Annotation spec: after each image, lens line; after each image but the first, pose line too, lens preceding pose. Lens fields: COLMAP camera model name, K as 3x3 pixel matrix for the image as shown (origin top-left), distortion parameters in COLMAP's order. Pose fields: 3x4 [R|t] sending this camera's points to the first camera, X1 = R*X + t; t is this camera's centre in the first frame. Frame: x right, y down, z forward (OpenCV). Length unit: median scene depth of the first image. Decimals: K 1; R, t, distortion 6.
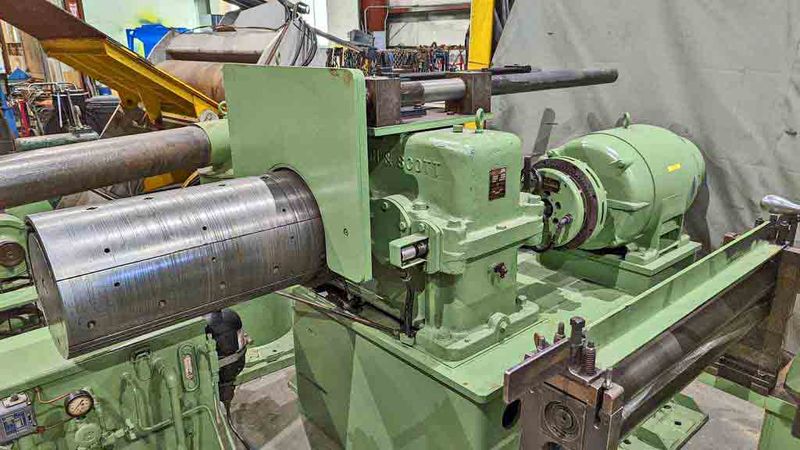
lens RADIAL K [[584.6, 0, 400.0], [0, 584.6, 225.0], [0, 0, 1]] dist [0.002037, 0.000744]
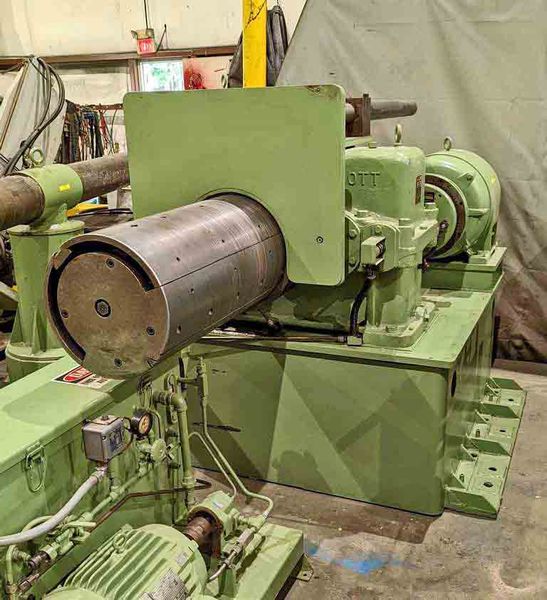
lens RADIAL K [[690.2, 0, 272.5], [0, 690.2, 341.9], [0, 0, 1]] dist [0.066305, -0.003687]
pose [[0.911790, -0.147965, 0.383074, -0.574149], [0.141869, 0.988894, 0.044290, 0.107999], [-0.385373, 0.013963, 0.922655, -0.130166]]
